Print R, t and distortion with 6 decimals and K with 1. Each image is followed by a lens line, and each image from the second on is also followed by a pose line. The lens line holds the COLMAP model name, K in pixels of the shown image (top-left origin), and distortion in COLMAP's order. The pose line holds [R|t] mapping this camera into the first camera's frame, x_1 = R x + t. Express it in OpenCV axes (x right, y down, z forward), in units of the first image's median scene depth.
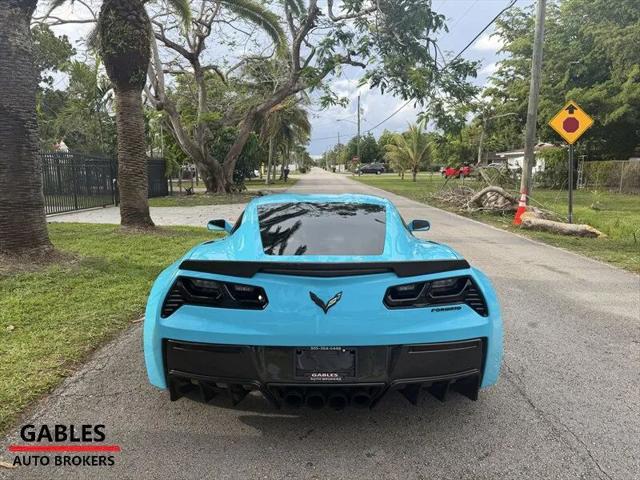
lens RADIAL K [[456.0, 0, 320.0], [0, 456.0, 240.0], [0, 0, 1]] dist [0.048485, -0.056070]
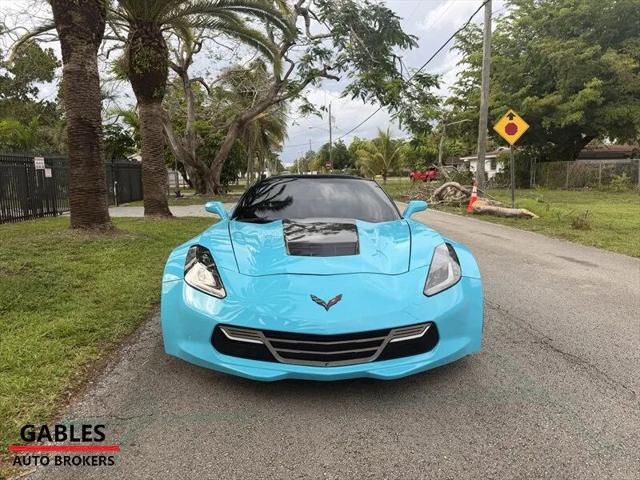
lens RADIAL K [[455.4, 0, 317.7], [0, 455.4, 241.4], [0, 0, 1]] dist [0.060171, -0.075406]
pose [[0.998216, -0.020783, 0.055979, -0.023281], [0.021498, 0.999694, -0.012209, 0.028343], [-0.055708, 0.013391, 0.998357, -0.101453]]
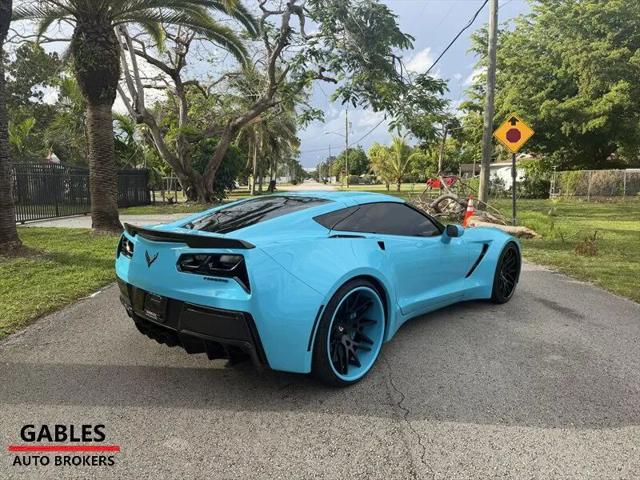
lens RADIAL K [[455.4, 0, 317.7], [0, 455.4, 241.4], [0, 0, 1]] dist [0.060171, -0.075406]
pose [[0.999976, -0.004399, 0.005294, 0.042094], [0.004522, 0.999714, -0.023477, 0.012116], [-0.005189, 0.023501, 0.999710, -0.039751]]
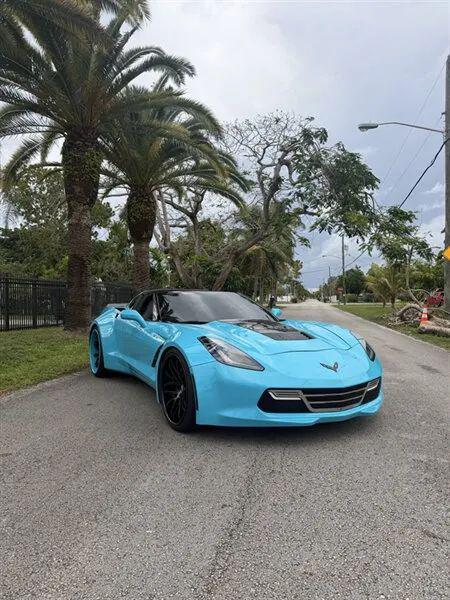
lens RADIAL K [[422.8, 0, 225.0], [0, 422.8, 300.0], [0, 0, 1]] dist [0.086761, -0.072398]
pose [[0.976509, -0.007106, -0.215359, 0.086188], [-0.026834, 0.987666, -0.154260, 0.043770], [0.213799, 0.156415, 0.964274, -0.156235]]
